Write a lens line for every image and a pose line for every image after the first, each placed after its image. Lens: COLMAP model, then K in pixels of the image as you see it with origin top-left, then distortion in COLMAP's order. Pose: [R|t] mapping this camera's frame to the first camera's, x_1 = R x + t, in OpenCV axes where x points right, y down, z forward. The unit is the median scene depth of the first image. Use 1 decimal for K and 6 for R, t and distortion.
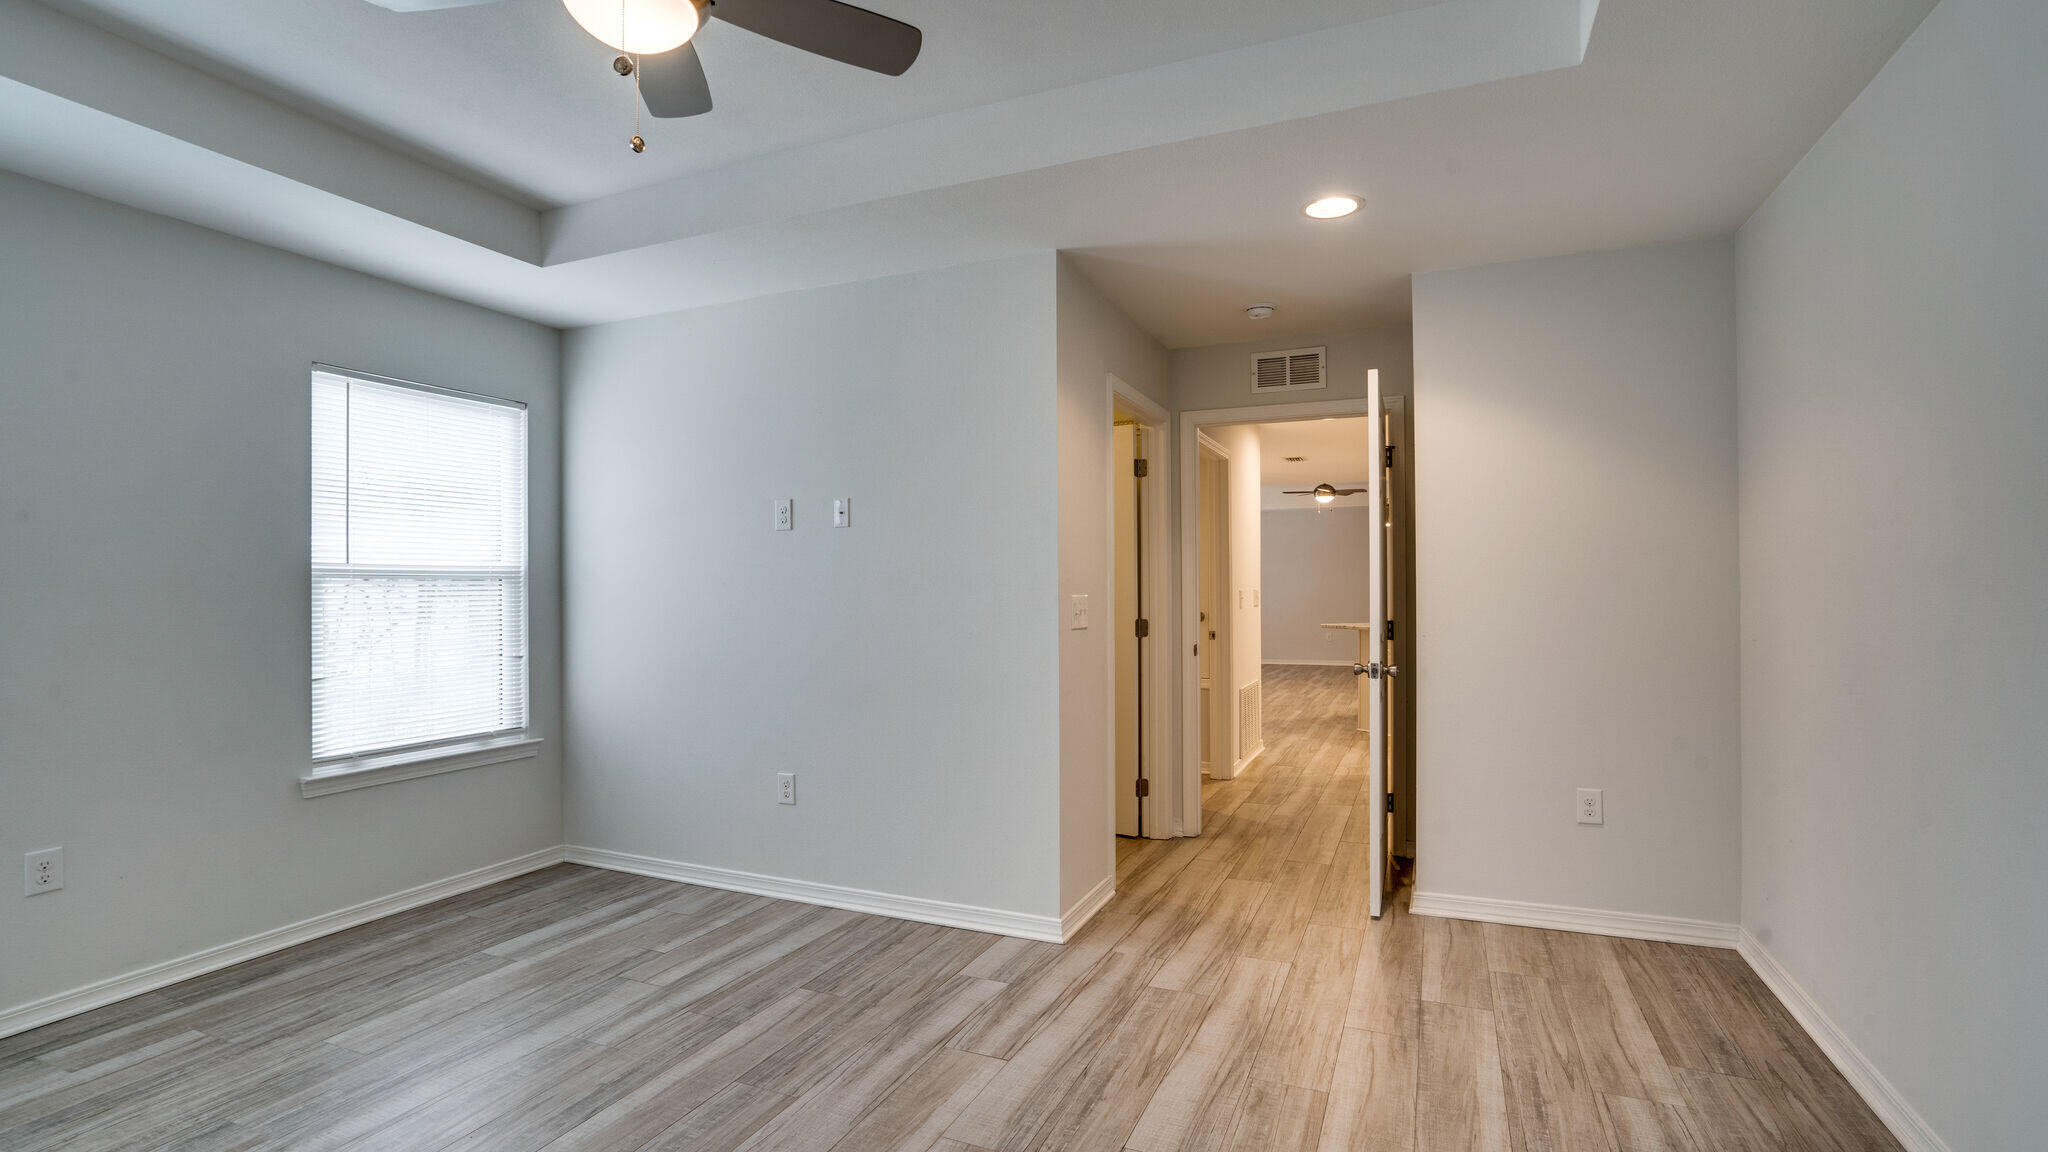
lens RADIAL K [[944.7, 0, 1023.2], [0, 944.7, 582.4], [0, 0, 1]] dist [-0.048426, 0.022856]
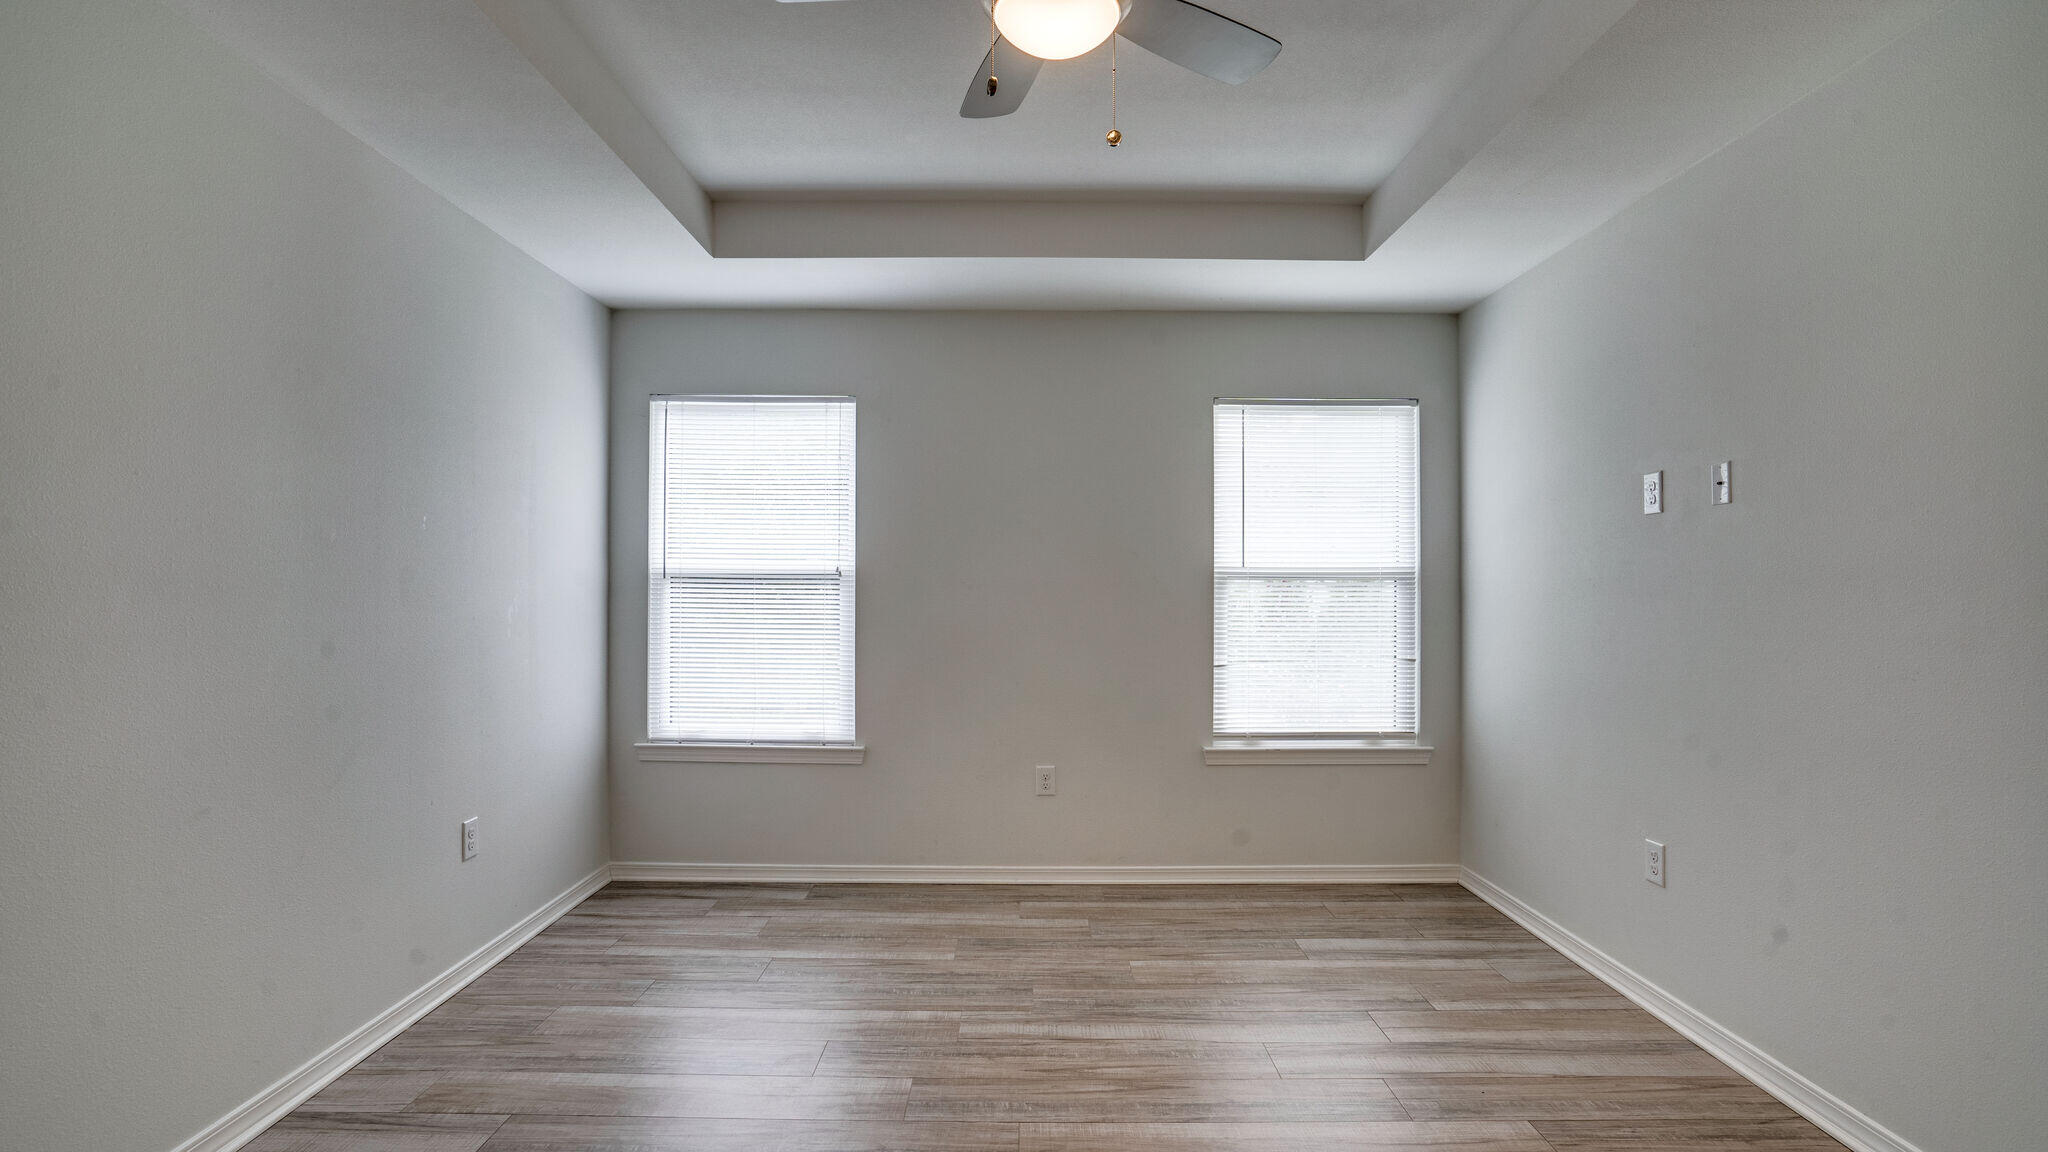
lens RADIAL K [[959.2, 0, 1025.3], [0, 959.2, 583.6], [0, 0, 1]] dist [-0.046404, 0.024309]
pose [[0.405248, -0.000479, -0.914207, 0.247680], [0.000337, 1.000000, -0.000374, 0.000340], [0.914207, -0.000157, 0.405248, 0.273132]]
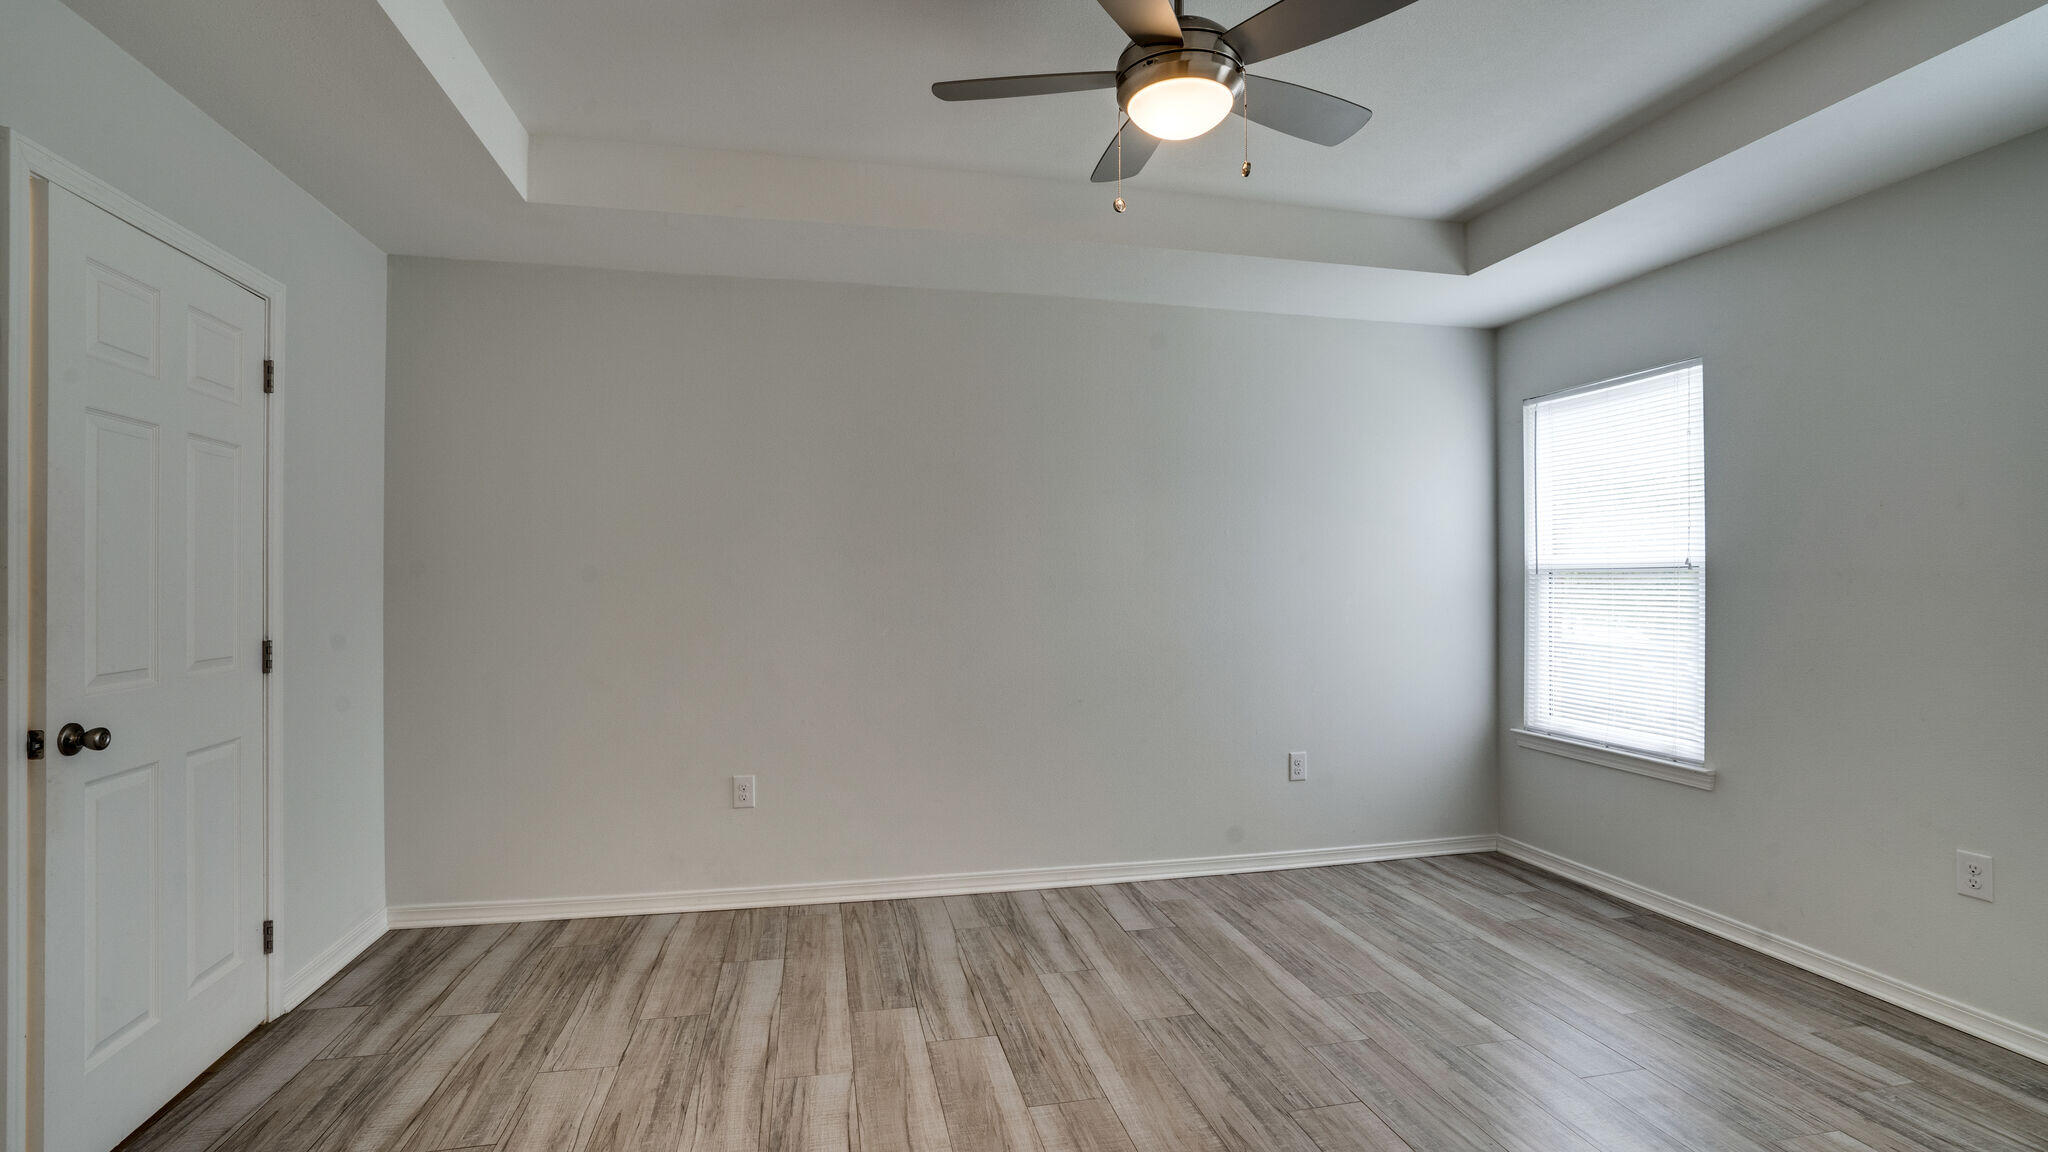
lens RADIAL K [[944.7, 0, 1023.2], [0, 944.7, 582.4], [0, 0, 1]] dist [-0.048426, 0.022856]
pose [[-0.804282, 0.004246, -0.594233, 0.232999], [0.008960, 0.999947, -0.004981, 0.003921], [0.594180, -0.009331, -0.804278, 0.919585]]
